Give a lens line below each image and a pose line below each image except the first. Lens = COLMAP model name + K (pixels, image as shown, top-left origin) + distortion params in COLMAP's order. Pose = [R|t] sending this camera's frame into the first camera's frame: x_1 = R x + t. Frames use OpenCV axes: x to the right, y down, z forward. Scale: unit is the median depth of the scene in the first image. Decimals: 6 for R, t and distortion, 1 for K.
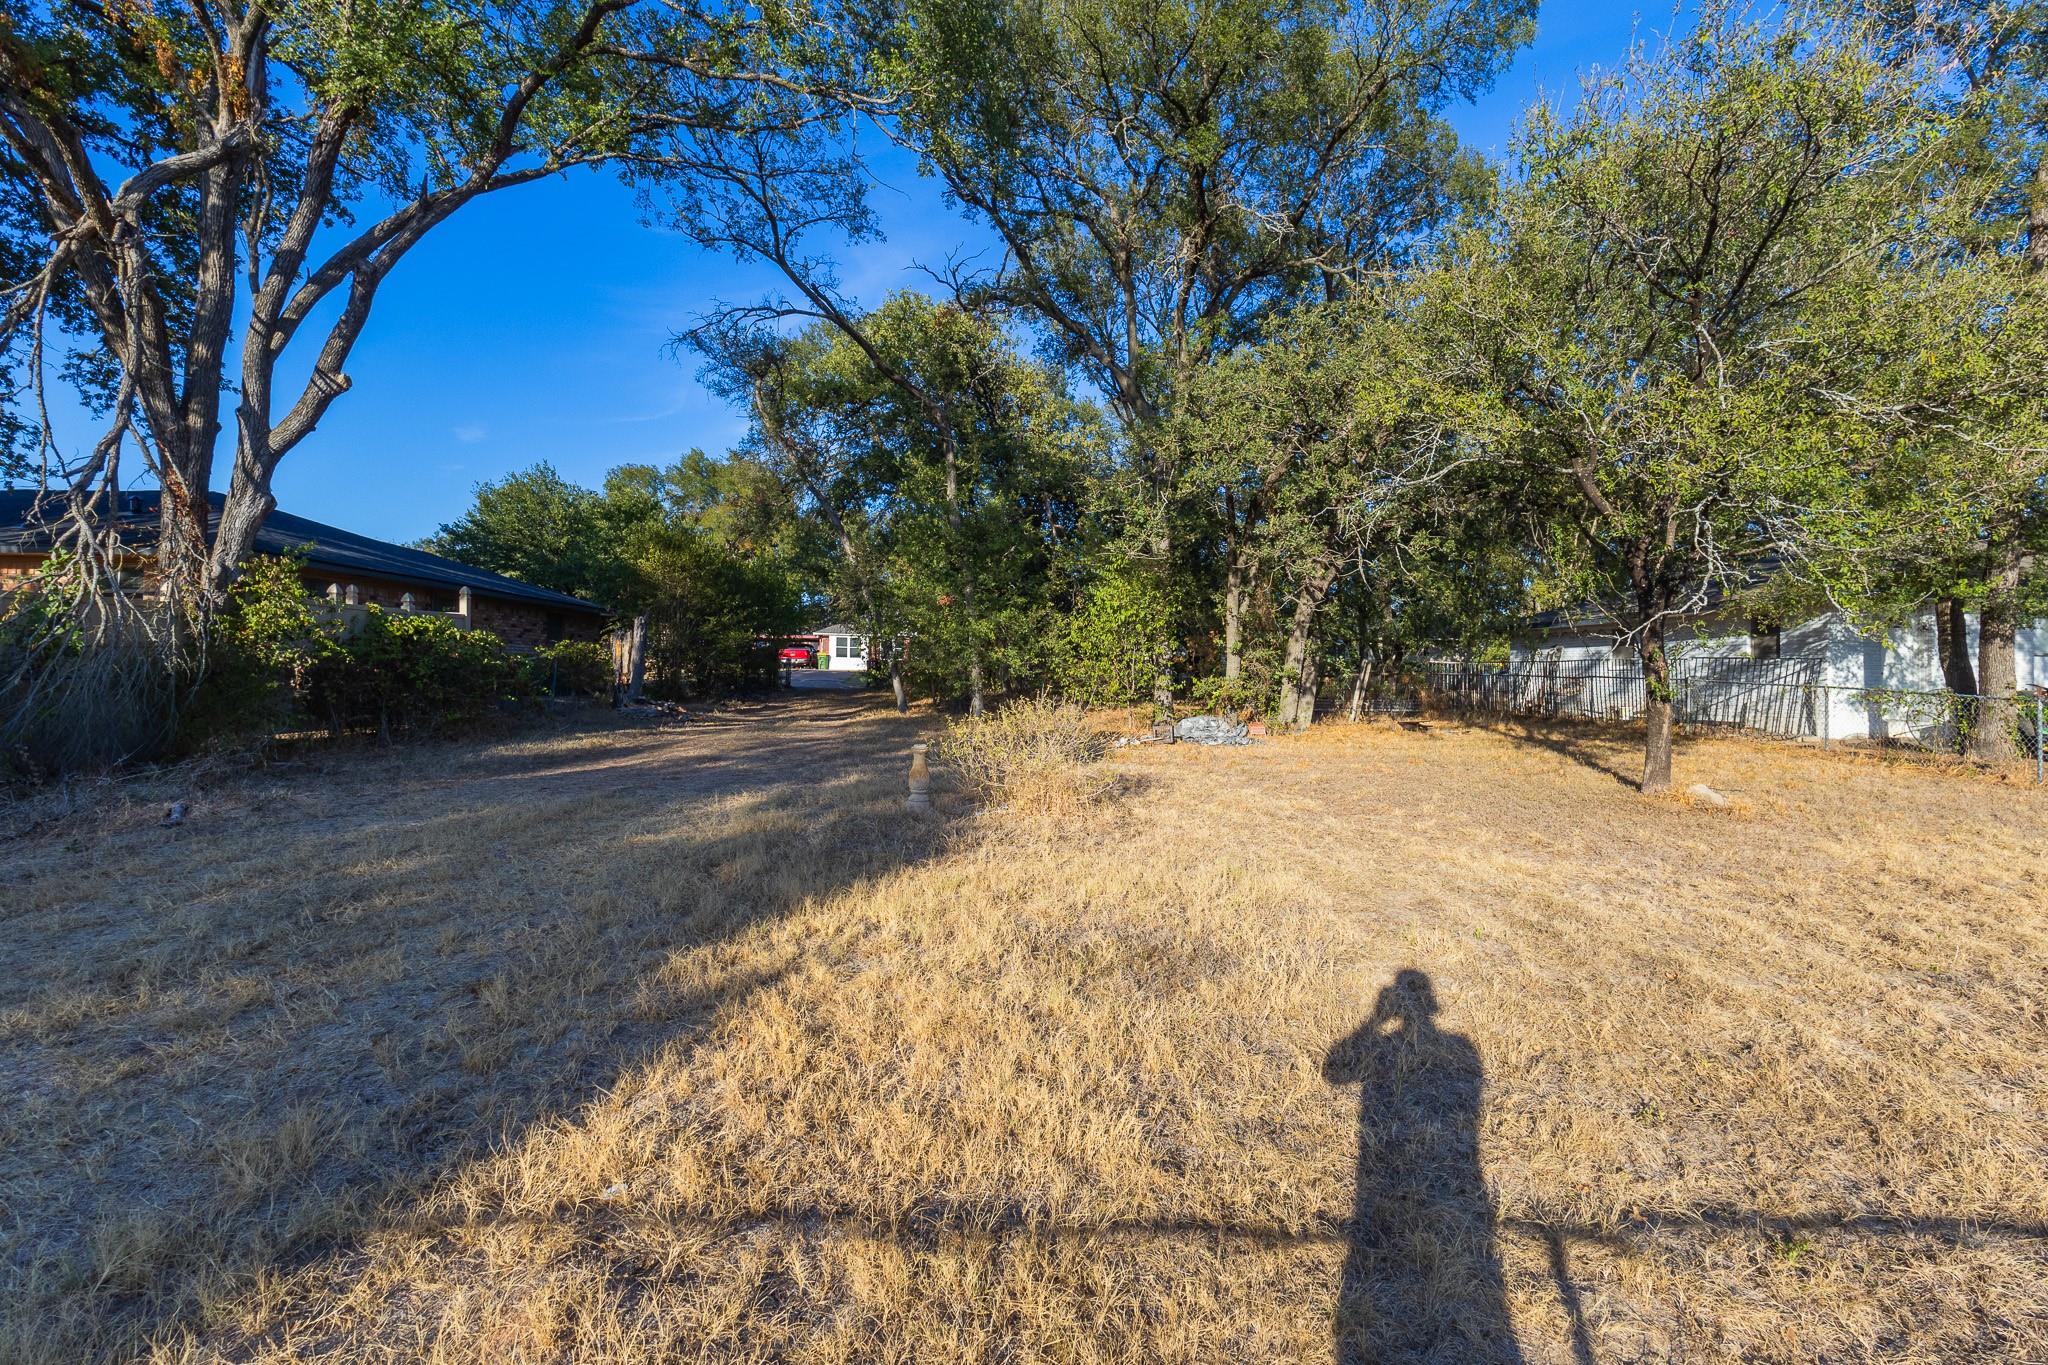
lens RADIAL K [[958.8, 0, 1018.6], [0, 958.8, 681.6], [0, 0, 1]] dist [0.028329, -0.000808]
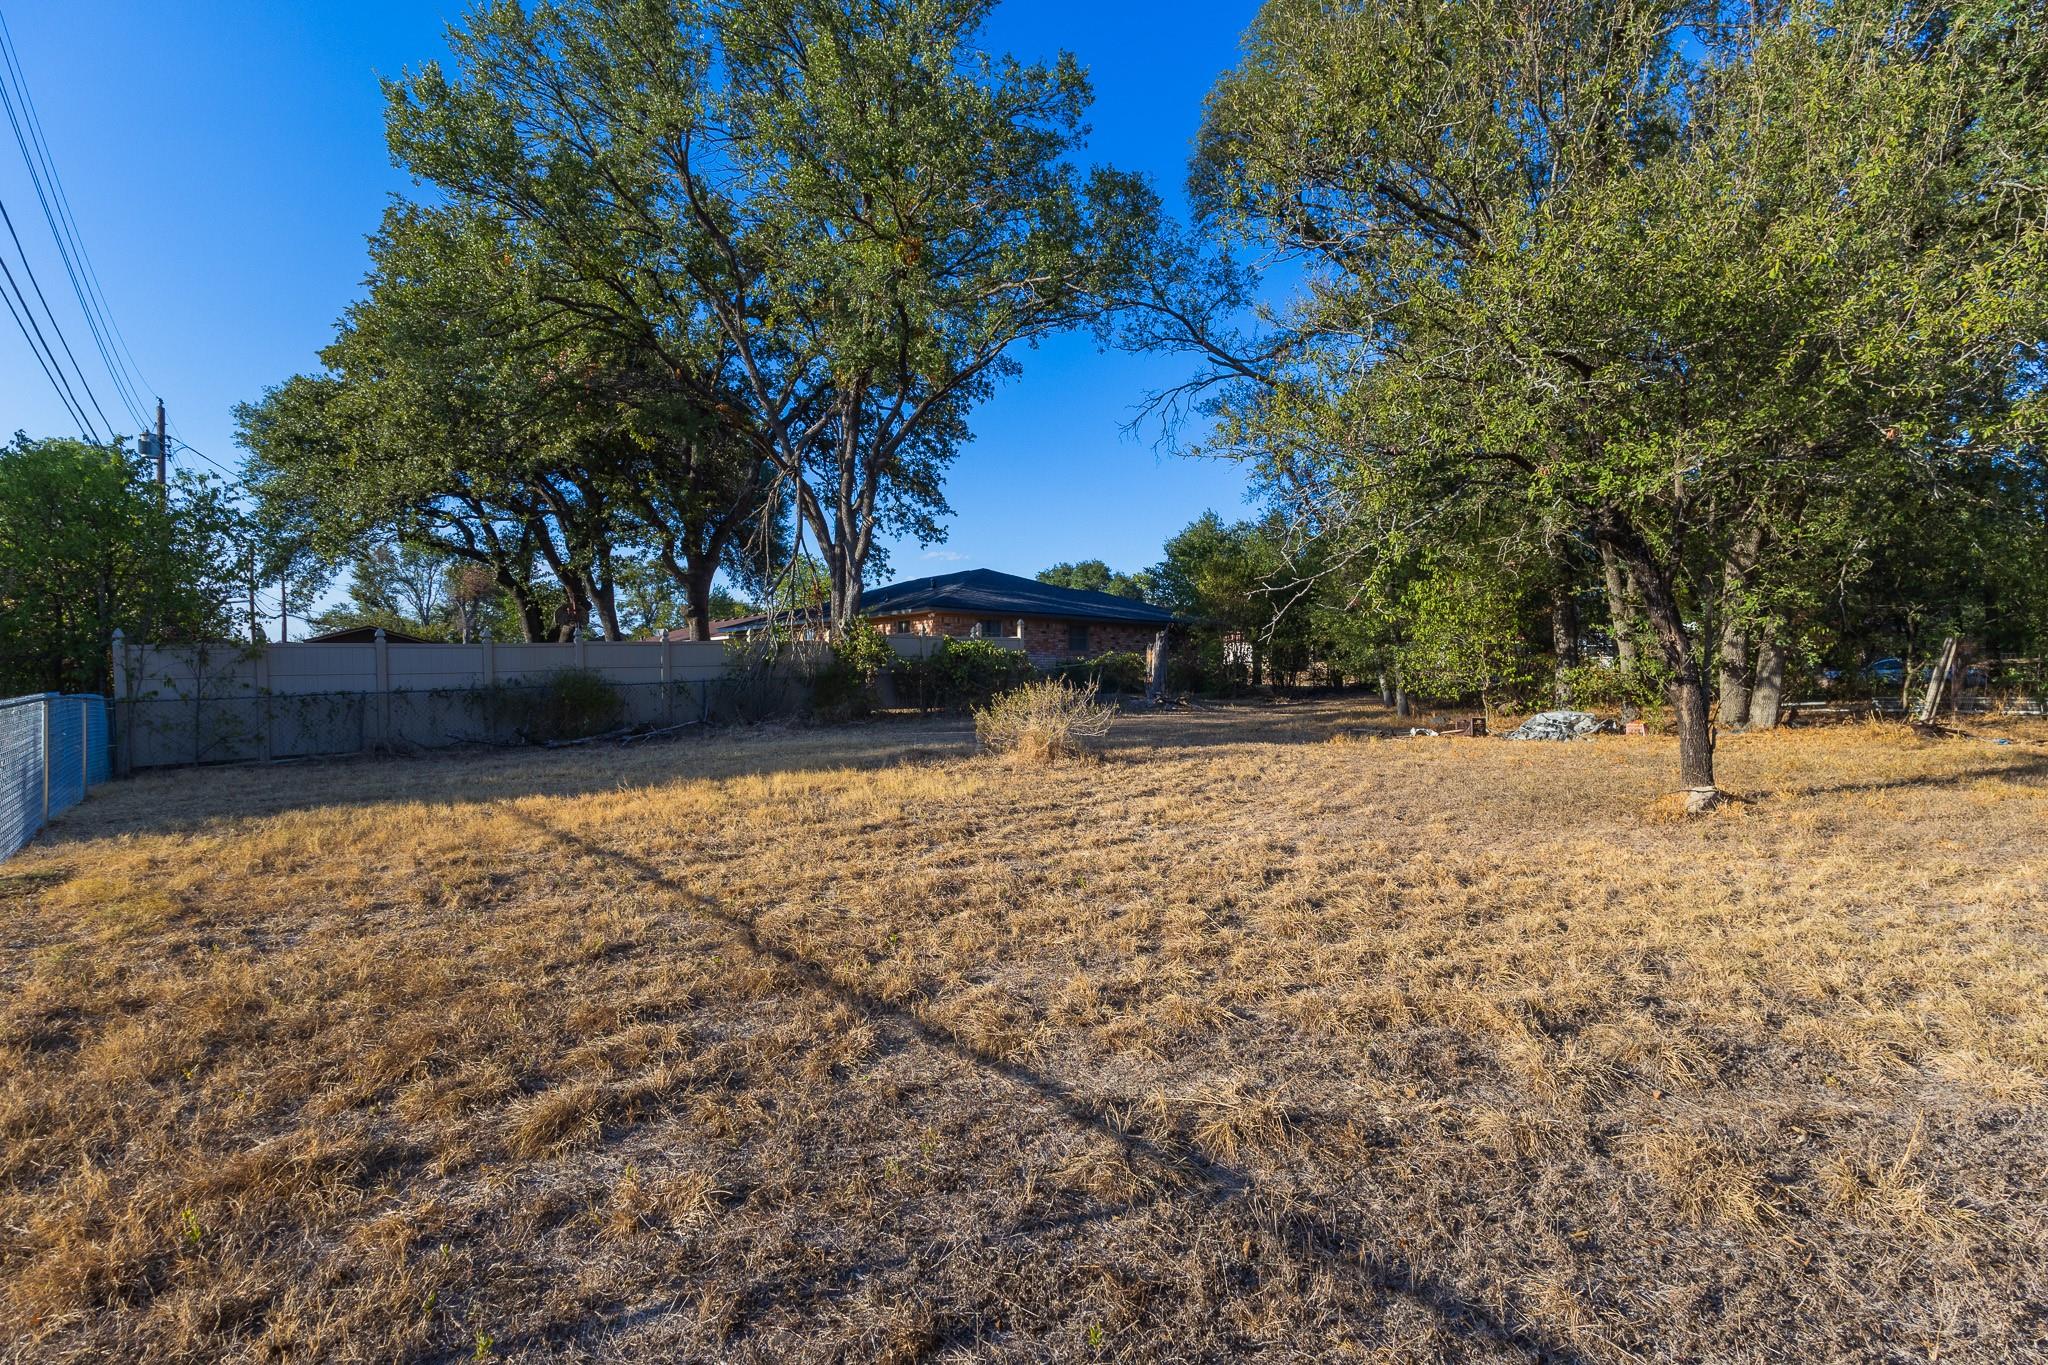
lens RADIAL K [[958.8, 0, 1018.6], [0, 958.8, 681.6], [0, 0, 1]] dist [0.028329, -0.000808]
pose [[0.643769, -0.009229, -0.765164, 0.537144], [0.004286, 0.999955, -0.008455, 0.012316], [0.765208, 0.002163, 0.643780, 0.014254]]
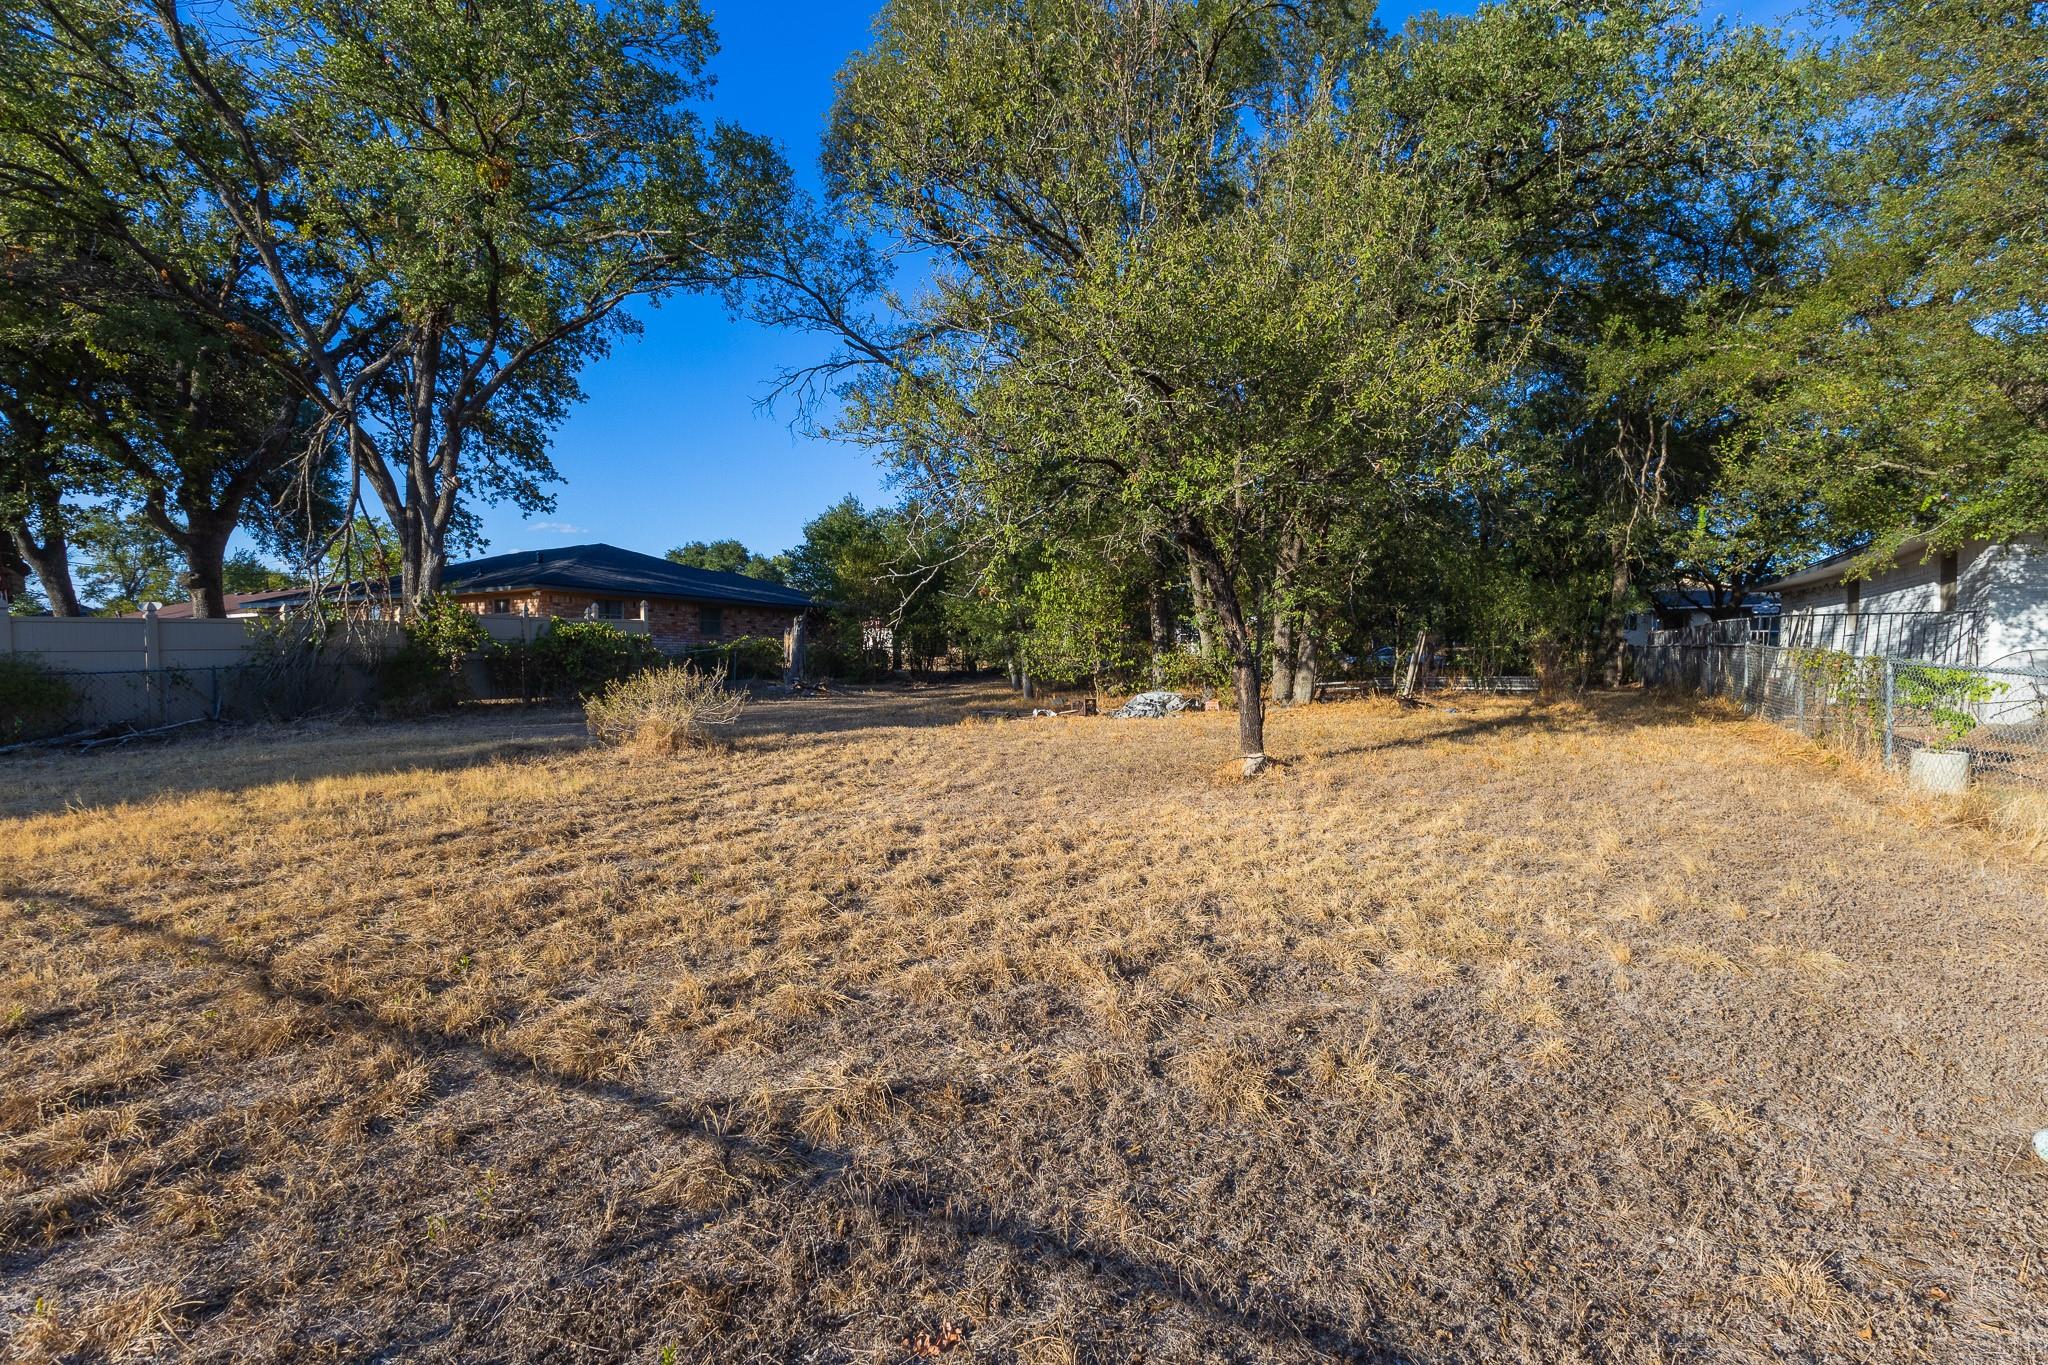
lens RADIAL K [[964.5, 0, 1017.5], [0, 964.5, 679.7], [0, 0, 1]] dist [0.033258, -0.000379]
pose [[0.871224, -0.006114, -0.490847, 0.549364], [0.010891, 0.999917, 0.006875, 0.013266], [0.490765, -0.011336, 0.871218, 0.025040]]
